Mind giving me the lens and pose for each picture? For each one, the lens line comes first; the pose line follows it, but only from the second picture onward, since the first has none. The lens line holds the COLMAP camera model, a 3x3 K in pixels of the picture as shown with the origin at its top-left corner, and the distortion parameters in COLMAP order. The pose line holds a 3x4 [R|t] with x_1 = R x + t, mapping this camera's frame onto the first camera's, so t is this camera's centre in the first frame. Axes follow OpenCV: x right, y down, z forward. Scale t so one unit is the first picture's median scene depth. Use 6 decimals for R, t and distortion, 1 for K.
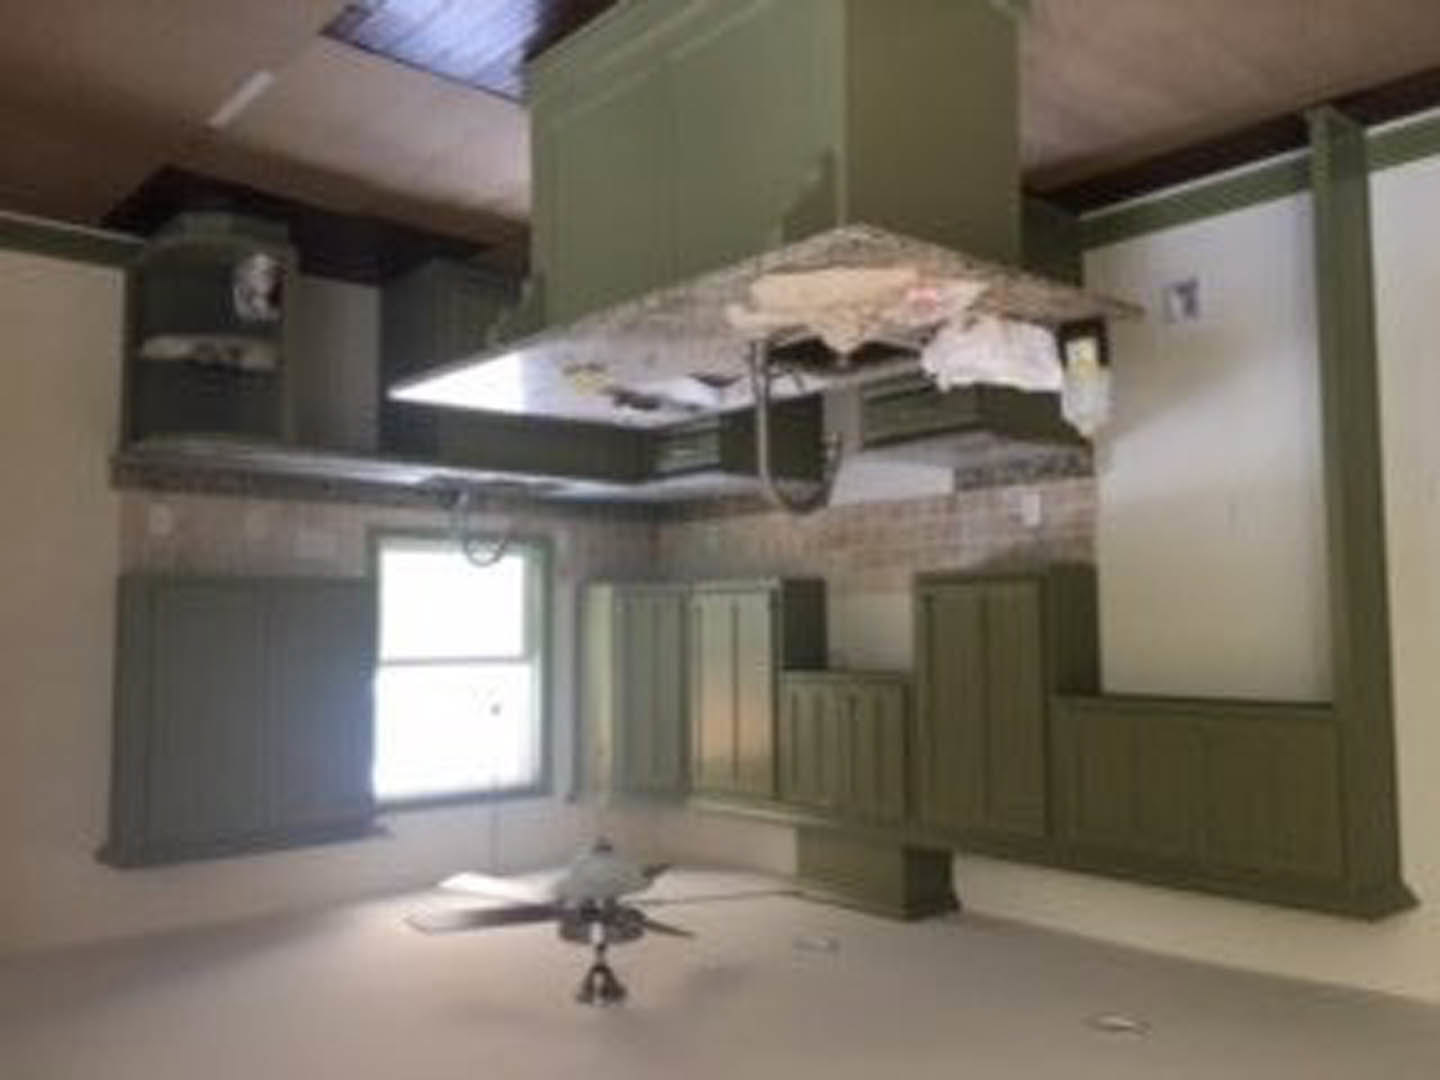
lens RADIAL K [[1113.5, 0, 720.0], [0, 1113.5, 540.0], [0, 0, 1]] dist [0.039778, -0.000990]
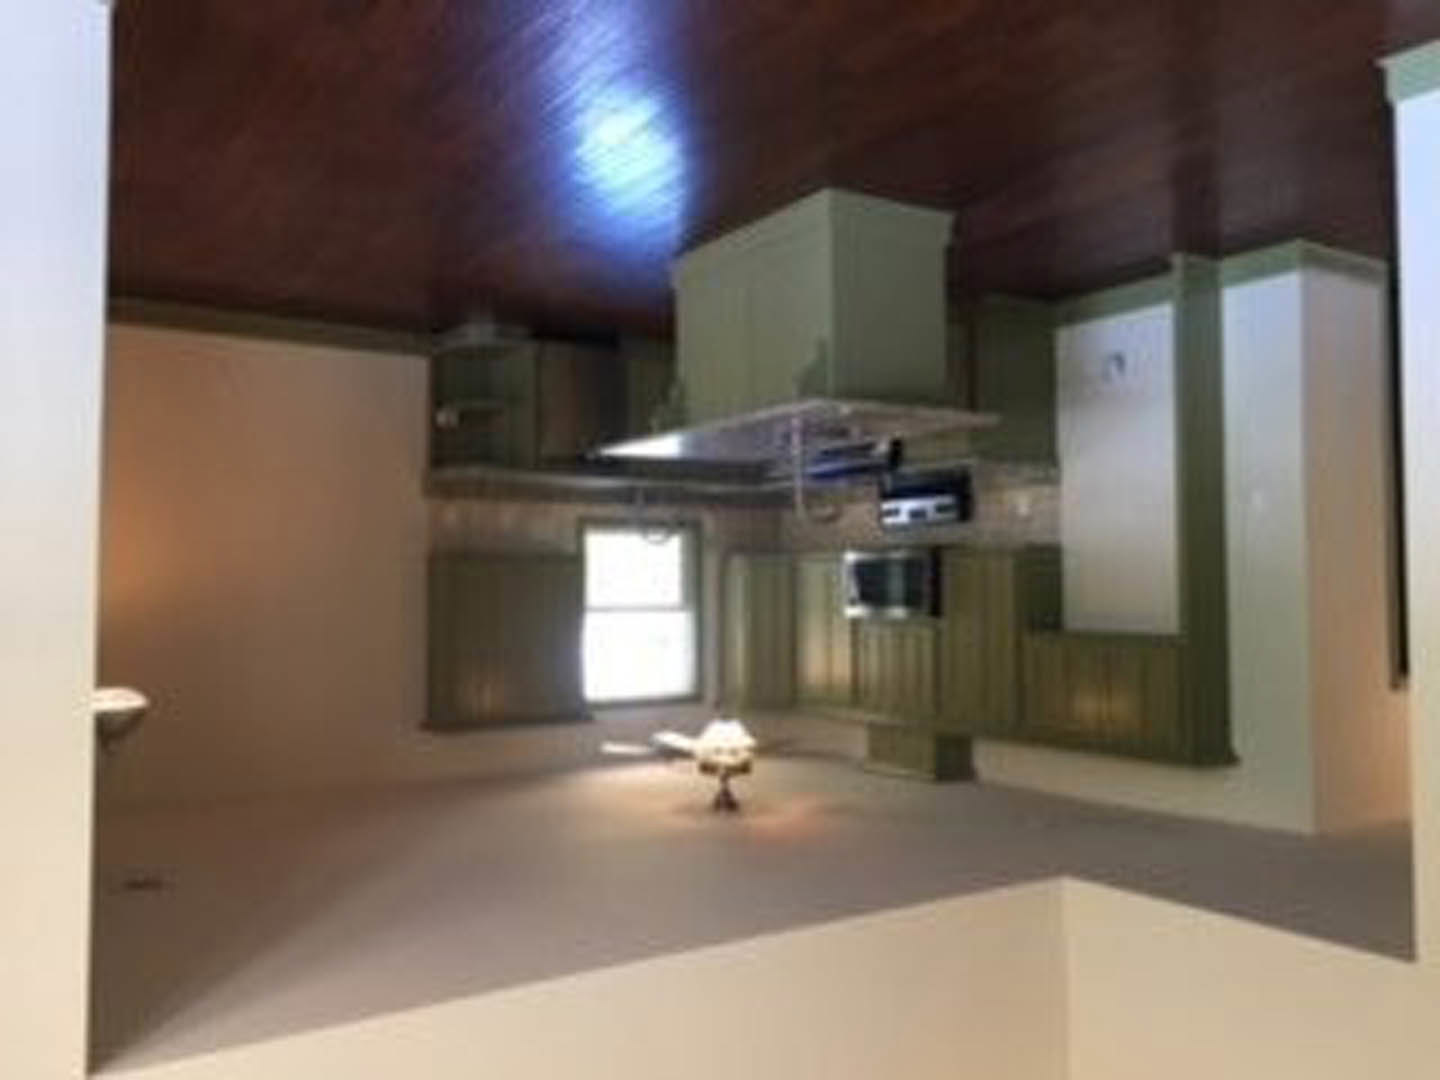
lens RADIAL K [[1175.0, 0, 727.2], [0, 1175.0, 557.7], [0, 0, 1]] dist [0.043347, -0.003208]
pose [[0.988565, -0.001696, -0.150786, 0.126484], [0.009744, 0.998566, 0.052647, -0.043422], [0.150481, -0.053514, 0.987164, -0.554656]]
